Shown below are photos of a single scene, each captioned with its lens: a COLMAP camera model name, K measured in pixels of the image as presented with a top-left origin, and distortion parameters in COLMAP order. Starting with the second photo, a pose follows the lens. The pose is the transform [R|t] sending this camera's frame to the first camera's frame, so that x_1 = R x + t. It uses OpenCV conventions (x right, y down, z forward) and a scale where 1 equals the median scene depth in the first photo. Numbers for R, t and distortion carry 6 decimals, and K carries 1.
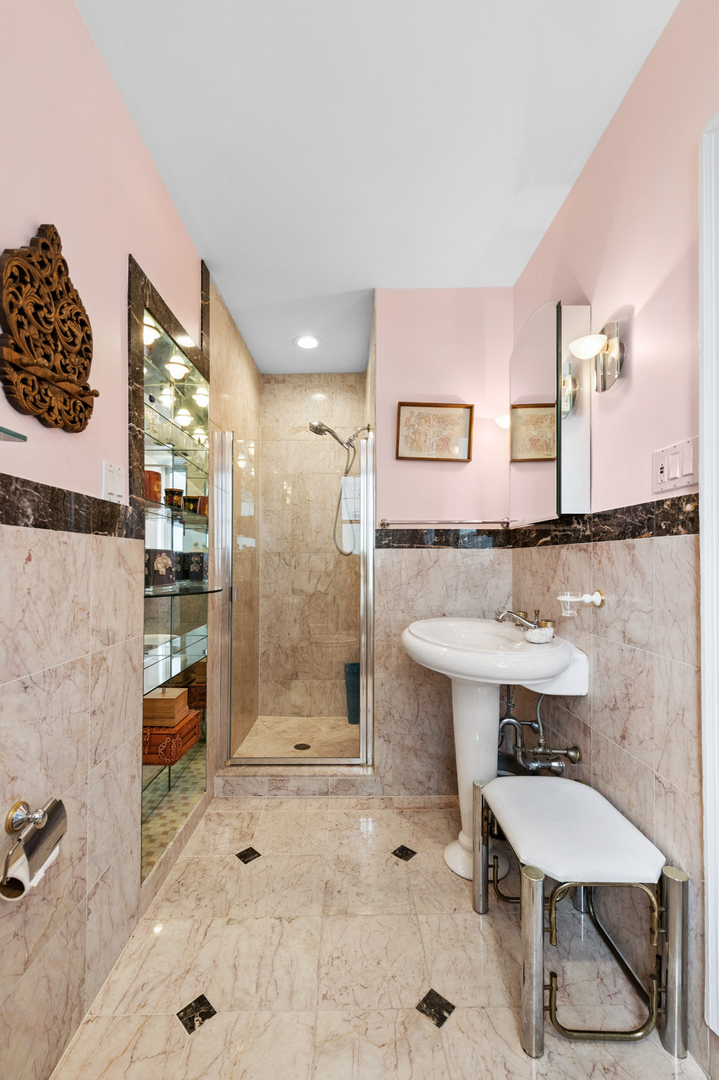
lens RADIAL K [[444.7, 0, 356.4], [0, 444.7, 562.3], [0, 0, 1]] dist [0.005769, -0.003172]
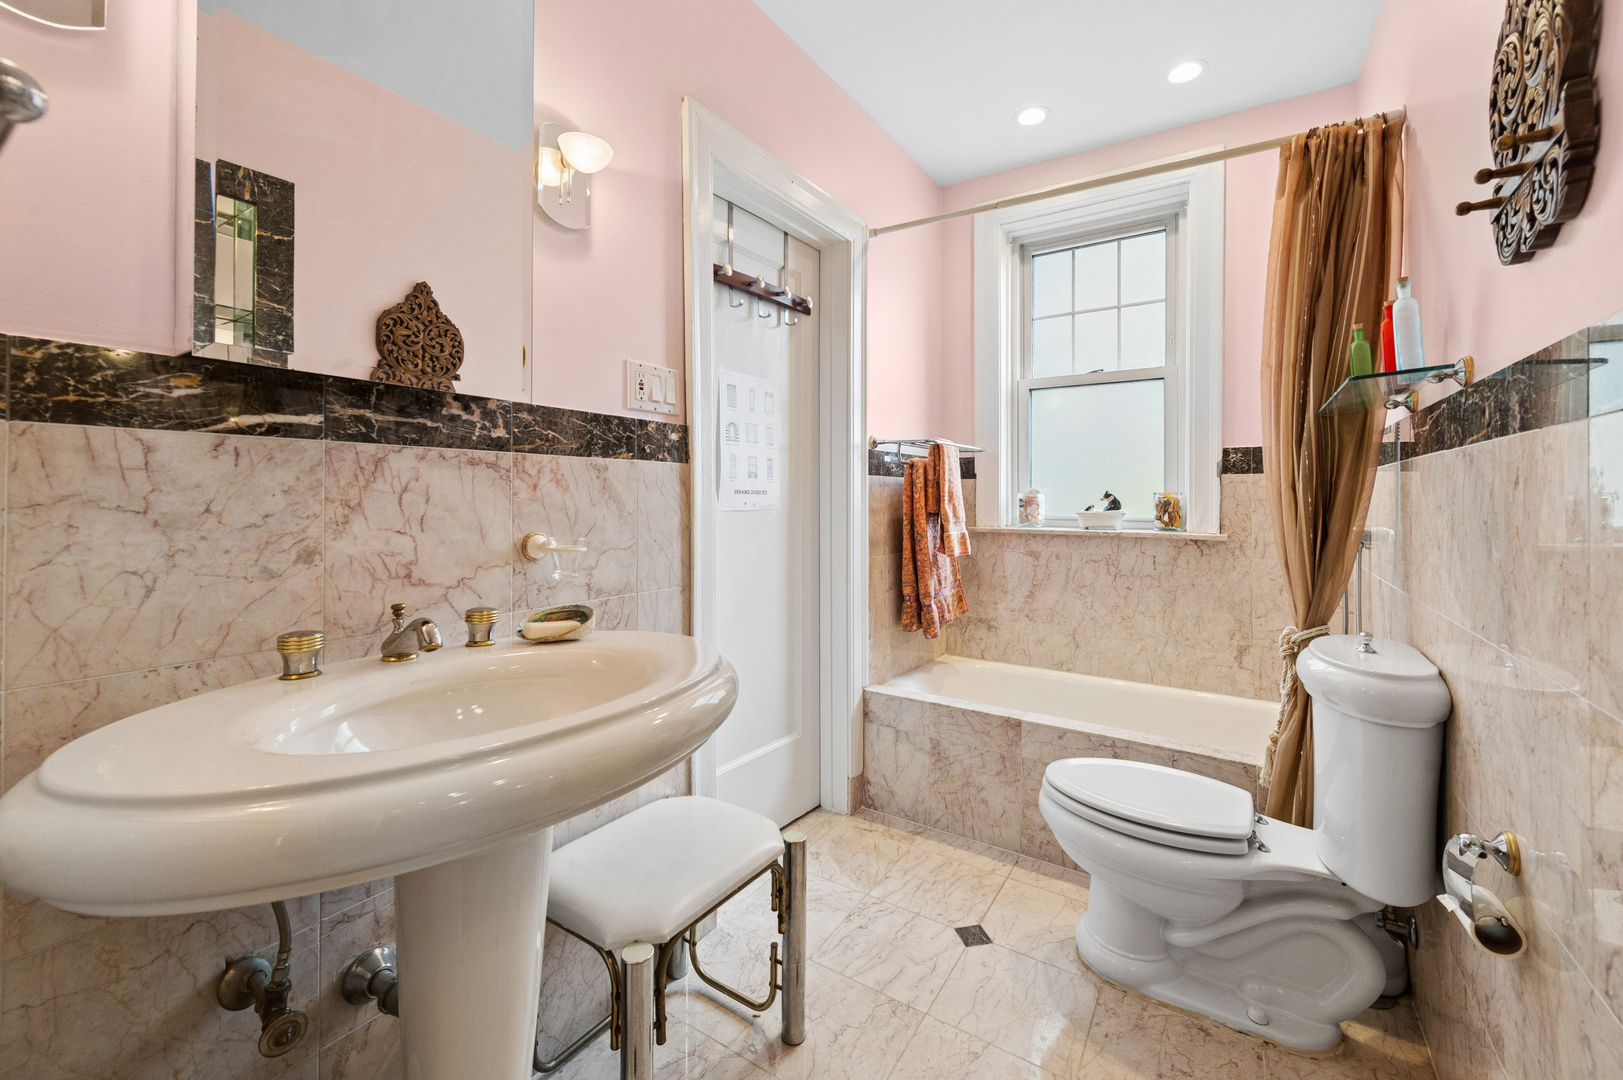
lens RADIAL K [[651.5, 0, 822.0], [0, 651.5, 496.8], [0, 0, 1]] dist [0.006373, -0.001787]
pose [[-0.833571, -0.000483, 0.552413, -0.276001], [-0.000769, 1.000000, -0.000286, 0.012692], [-0.552412, -0.000663, -0.833571, 1.511472]]
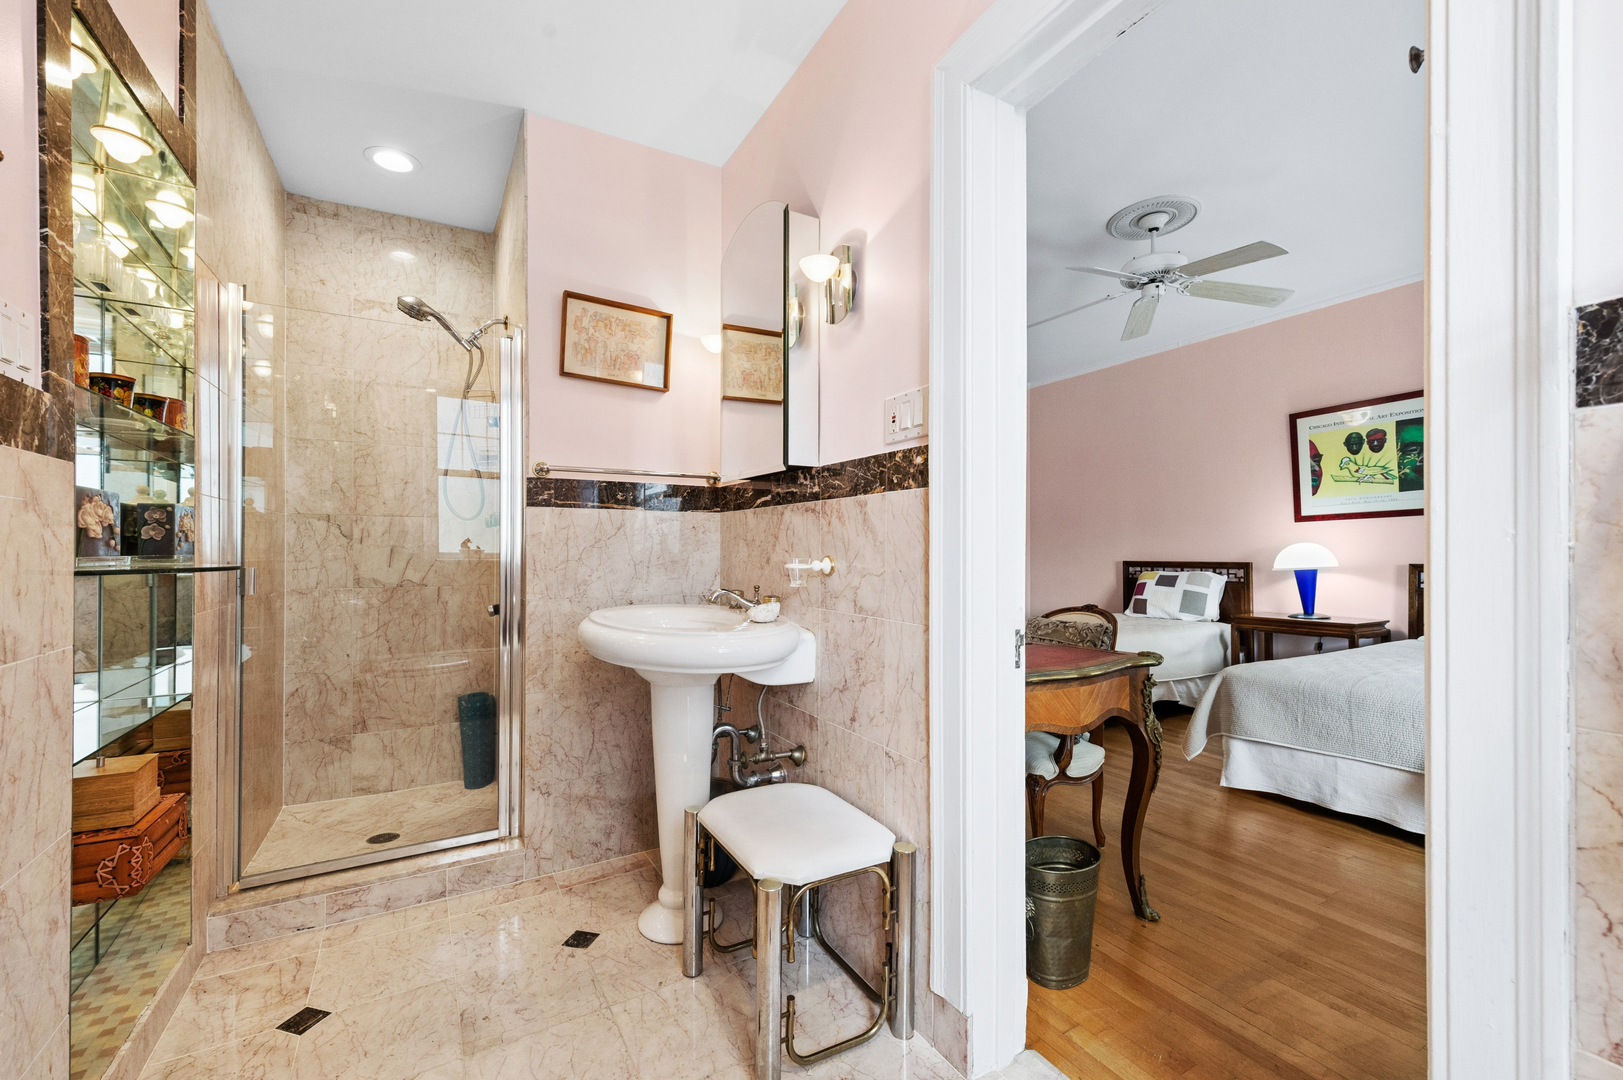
lens RADIAL K [[651.5, 0, 797.0], [0, 651.5, 560.2], [0, 0, 1]] dist [0.006373, -0.001787]
pose [[0.876092, -0.005636, 0.482111, -0.113151], [-0.001984, 0.999881, 0.015295, 0.051139], [-0.482140, -0.014356, 0.875976, -0.071228]]
